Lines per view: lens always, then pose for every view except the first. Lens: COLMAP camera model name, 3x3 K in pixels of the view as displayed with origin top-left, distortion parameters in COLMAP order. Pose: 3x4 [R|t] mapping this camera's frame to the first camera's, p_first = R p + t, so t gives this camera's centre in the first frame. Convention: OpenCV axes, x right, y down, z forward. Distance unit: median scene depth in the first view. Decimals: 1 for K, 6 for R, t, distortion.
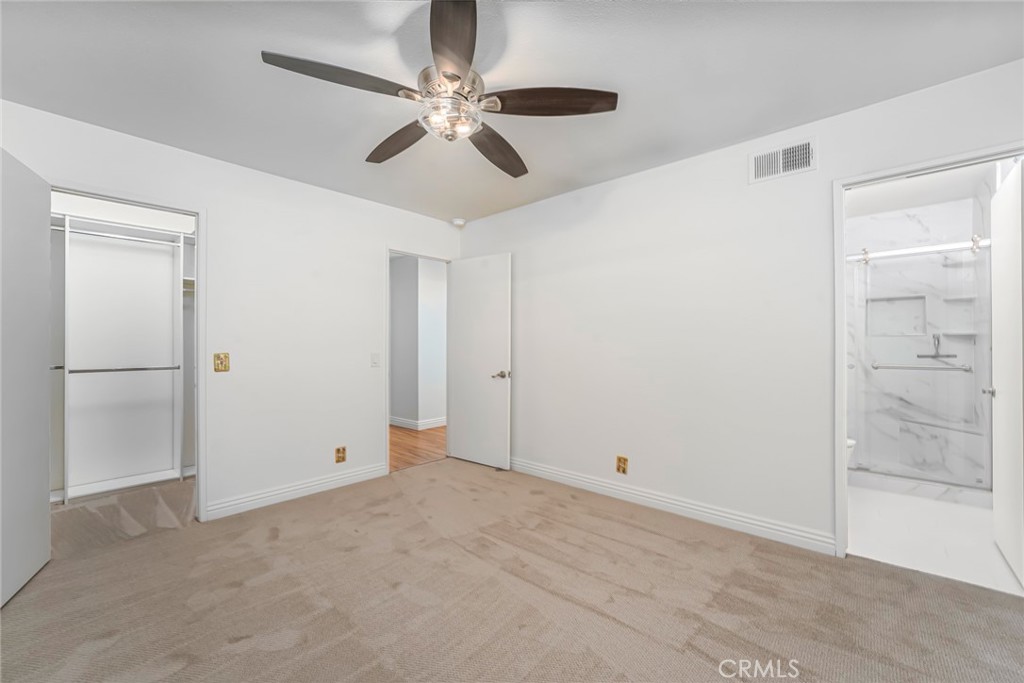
lens RADIAL K [[418.5, 0, 513.7], [0, 418.5, 347.9], [0, 0, 1]] dist [-0.002549, -0.000165]
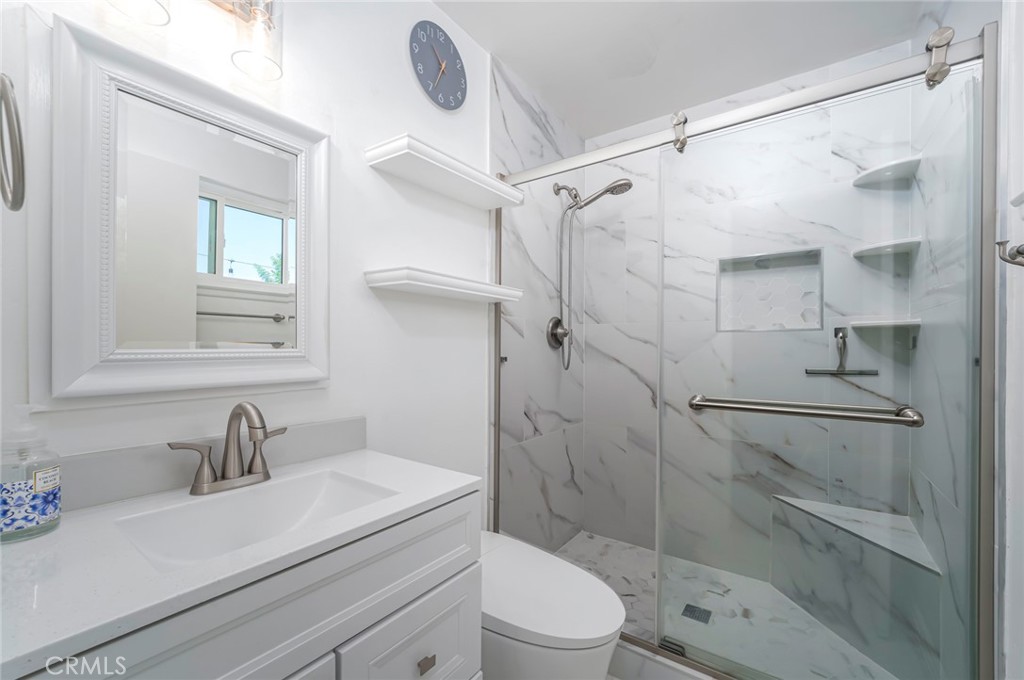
lens RADIAL K [[418.5, 0, 513.7], [0, 418.5, 346.4], [0, 0, 1]] dist [-0.002549, -0.000165]
pose [[0.994649, 0.006991, 0.103071, 0.584039], [-0.007459, 0.999964, 0.004152, -0.010006], [-0.103038, -0.004898, 0.994665, 0.554696]]
